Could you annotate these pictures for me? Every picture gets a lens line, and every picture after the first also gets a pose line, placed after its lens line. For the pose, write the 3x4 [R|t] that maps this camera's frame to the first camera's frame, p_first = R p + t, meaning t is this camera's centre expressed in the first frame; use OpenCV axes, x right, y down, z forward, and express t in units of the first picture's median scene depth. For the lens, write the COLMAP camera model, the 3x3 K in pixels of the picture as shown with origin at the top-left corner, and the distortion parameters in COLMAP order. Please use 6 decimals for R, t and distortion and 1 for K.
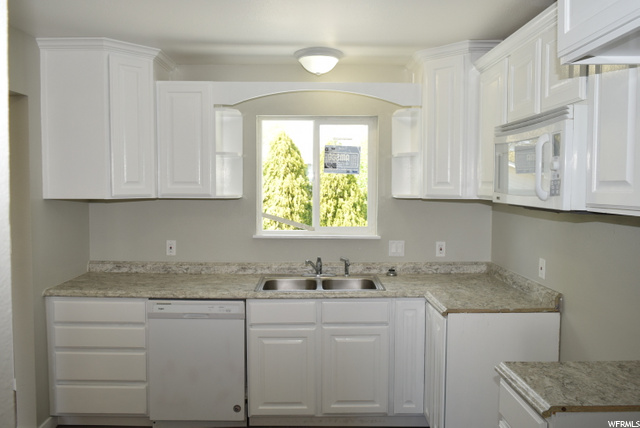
lens RADIAL K [[493.6, 0, 320.0], [0, 493.6, 214.0], [0, 0, 1]] dist [-0.011743, -0.001458]
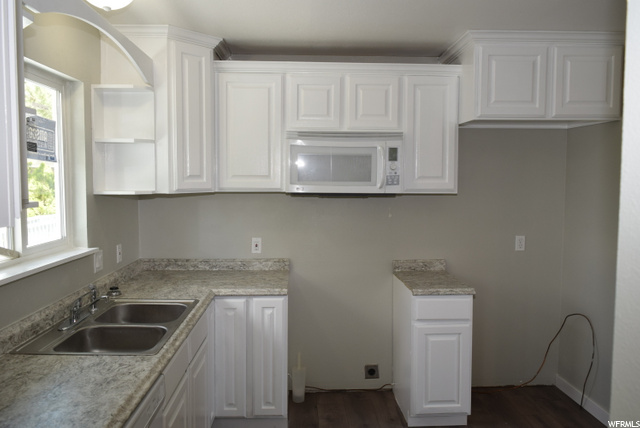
lens RADIAL K [[493.6, 0, 320.0], [0, 493.6, 214.0], [0, 0, 1]] dist [-0.011743, -0.001458]
pose [[-0.027789, -0.073490, 0.996909, -0.680780], [0.057688, 0.995514, 0.074995, -0.045541], [-0.997948, 0.059593, -0.023425, 0.748554]]
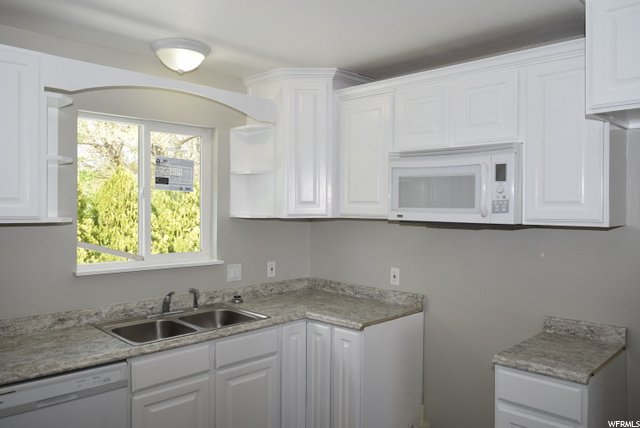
lens RADIAL K [[493.6, 0, 320.0], [0, 493.6, 214.0], [0, 0, 1]] dist [-0.011743, -0.001458]
pose [[0.714095, -0.008506, 0.699997, -0.420810], [0.037919, 0.998928, -0.026544, -0.010552], [-0.699021, 0.045499, 0.713652, 0.248913]]
